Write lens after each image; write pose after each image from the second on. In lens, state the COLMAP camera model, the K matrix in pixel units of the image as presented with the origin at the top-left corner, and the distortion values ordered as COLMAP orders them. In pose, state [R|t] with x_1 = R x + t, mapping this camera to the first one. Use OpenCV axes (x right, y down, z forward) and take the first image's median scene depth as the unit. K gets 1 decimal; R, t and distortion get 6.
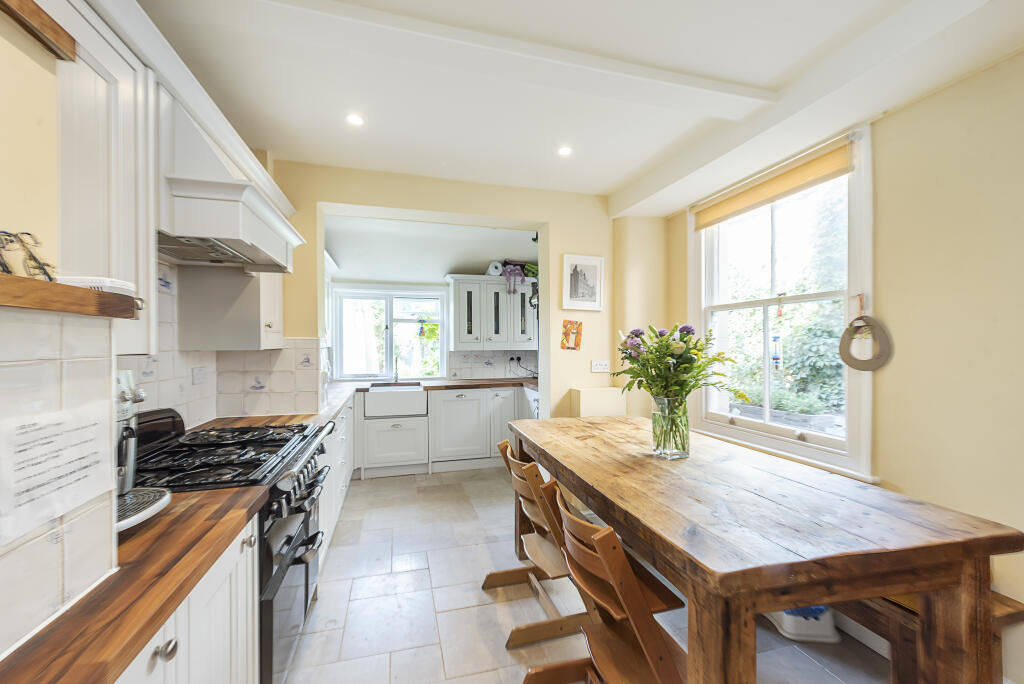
lens RADIAL K [[404.0, 0, 512.0], [0, 404.0, 342.0], [0, 0, 1]] dist [0.002082, 0.000119]
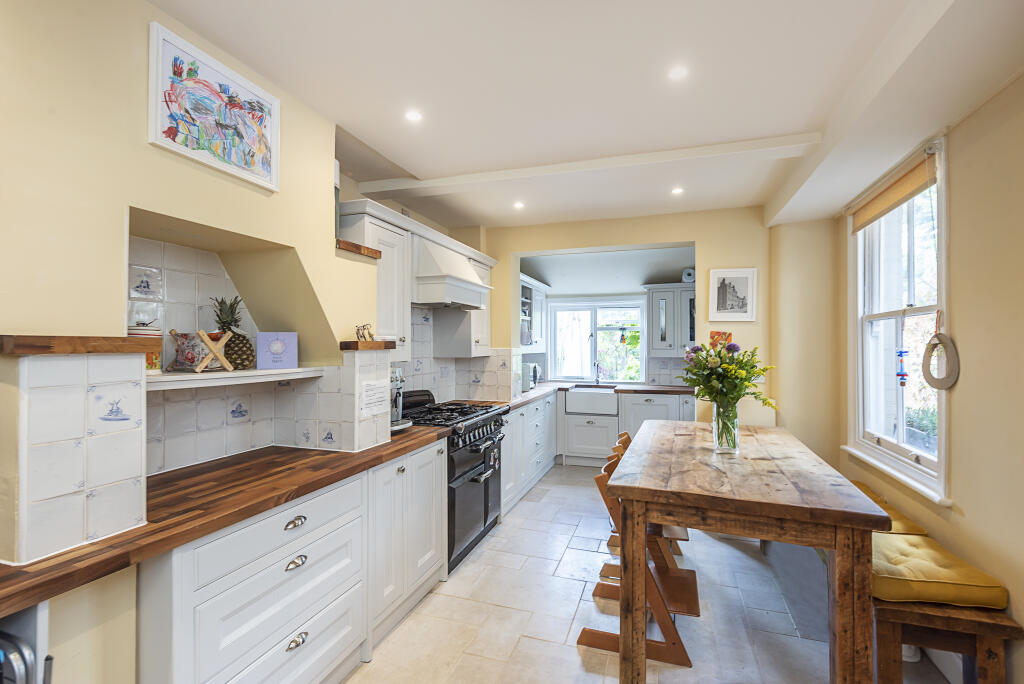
lens RADIAL K [[463.3, 0, 512.0], [0, 463.3, 342.0], [0, 0, 1]] dist [-0.002905, -0.000419]
pose [[0.823248, -0.003528, -0.567670, 0.402075], [0.003233, 0.999994, -0.001525, -0.027655], [0.567672, -0.000580, 0.823255, -0.303132]]
